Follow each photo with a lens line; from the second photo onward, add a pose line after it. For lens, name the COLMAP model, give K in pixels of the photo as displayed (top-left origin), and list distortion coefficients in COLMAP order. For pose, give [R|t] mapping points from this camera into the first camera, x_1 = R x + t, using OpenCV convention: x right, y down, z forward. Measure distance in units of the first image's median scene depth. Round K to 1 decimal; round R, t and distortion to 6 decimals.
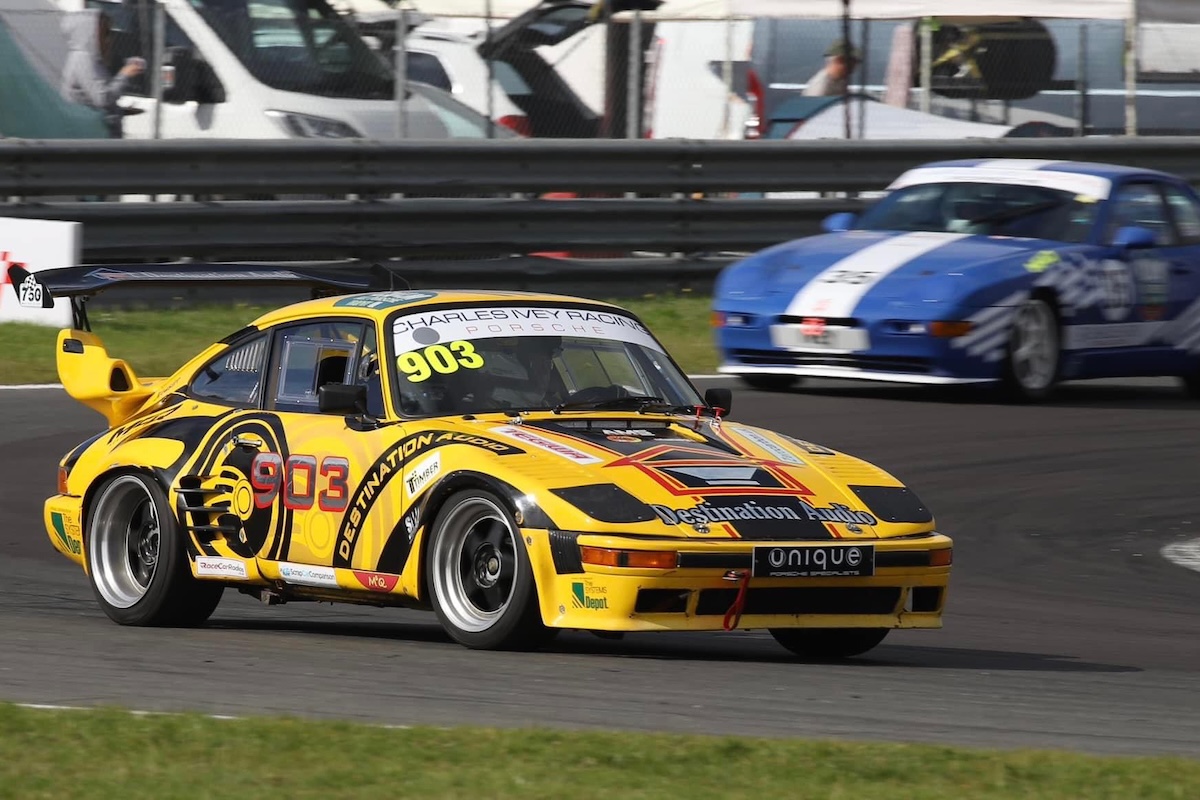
lens RADIAL K [[8113.2, 0, 600.0], [0, 8113.2, 400.0], [0, 0, 1]] dist [1.782443, -36.796187]
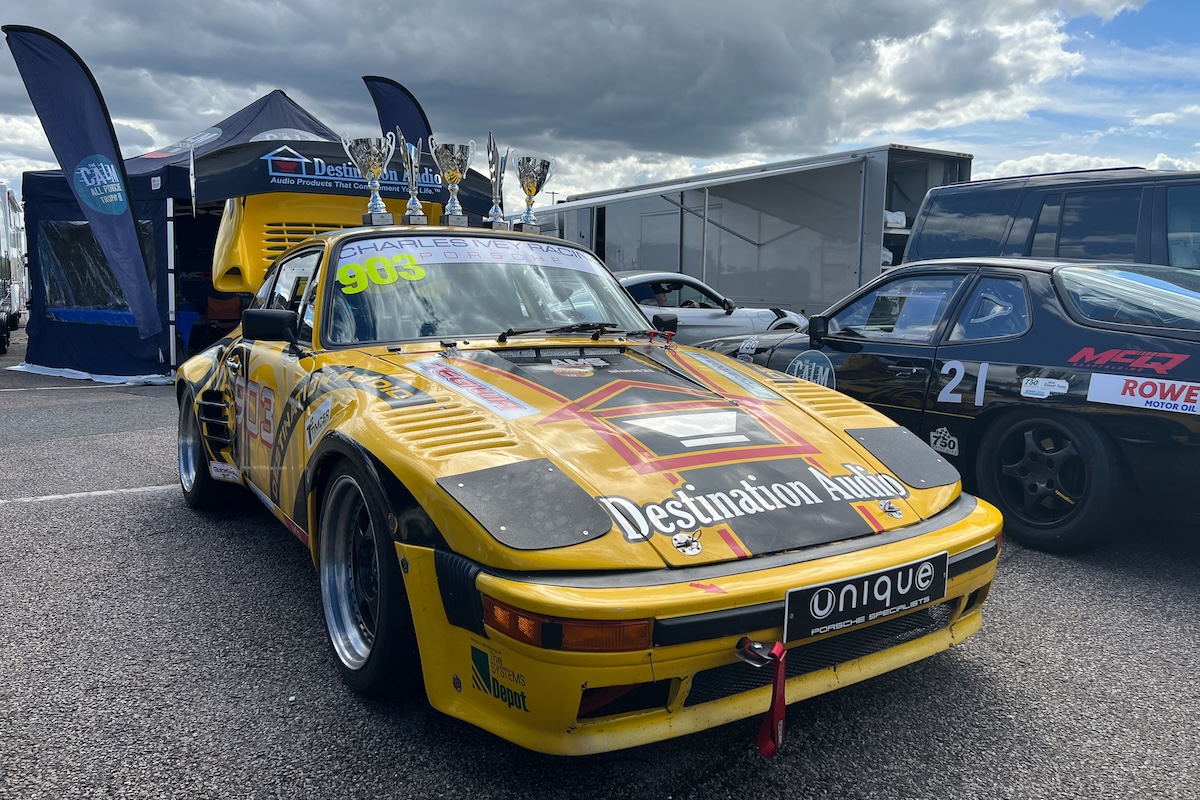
lens RADIAL K [[865.8, 0, 600.0], [0, 865.8, 400.0], [0, 0, 1]] dist [0.165491, 0.000095]
pose [[0.999972, -0.007323, -0.001183, 0.006019], [0.007404, 0.995203, 0.097546, -0.001346], [0.000463, -0.097552, 0.995230, 0.928666]]
